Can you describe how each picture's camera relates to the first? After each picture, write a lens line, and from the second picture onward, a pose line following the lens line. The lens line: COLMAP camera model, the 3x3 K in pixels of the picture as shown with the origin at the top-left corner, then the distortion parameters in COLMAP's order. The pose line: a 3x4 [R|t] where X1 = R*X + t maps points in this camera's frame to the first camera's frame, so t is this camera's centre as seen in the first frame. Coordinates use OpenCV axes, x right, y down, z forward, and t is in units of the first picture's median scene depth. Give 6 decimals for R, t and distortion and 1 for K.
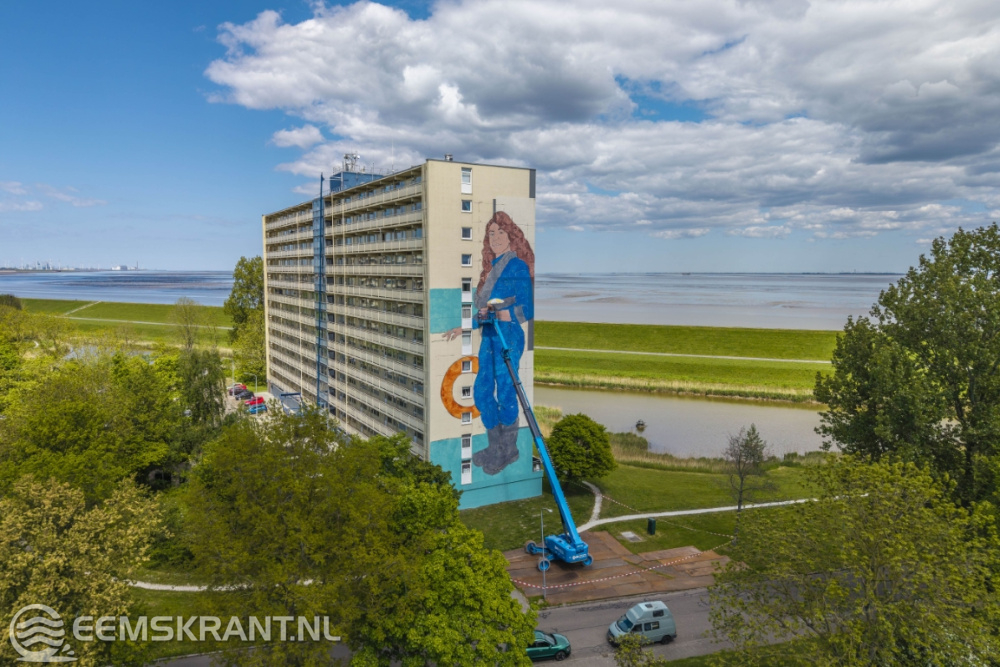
lens RADIAL K [[684.3, 0, 500.0], [0, 684.3, 333.5], [0, 0, 1]] dist [0.256050, -0.000057]
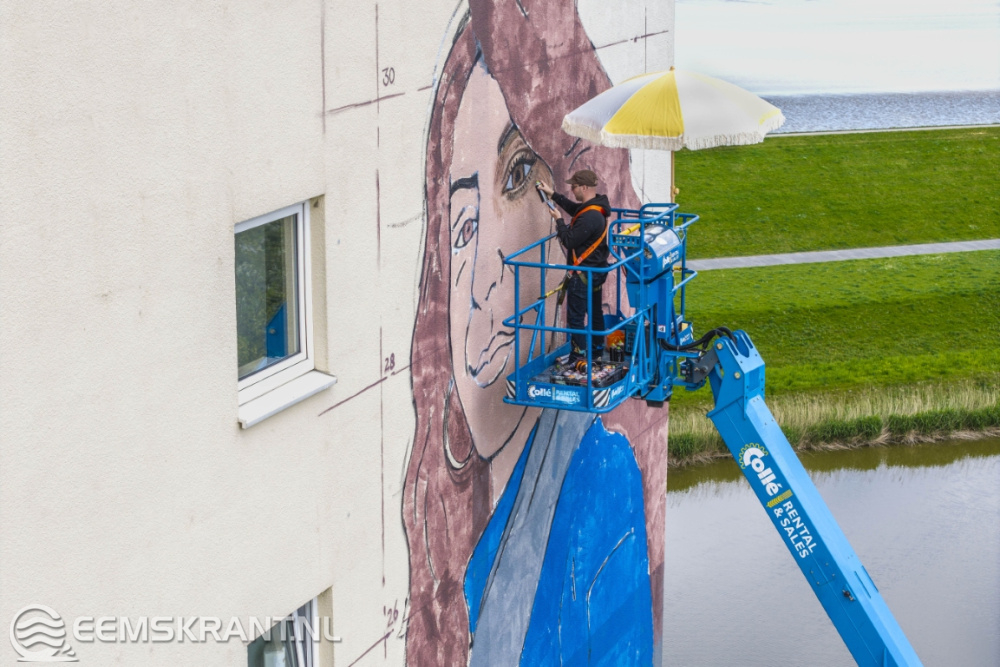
lens RADIAL K [[1996.6, 0, 500.0], [0, 1996.6, 333.5], [0, 0, 1]] dist [-0.180028, 0.029661]
pose [[0.794290, -0.147794, 0.589287, -0.134597], [0.064721, 0.985024, 0.159808, -0.165450], [-0.604081, -0.088795, 0.791961, 0.823231]]
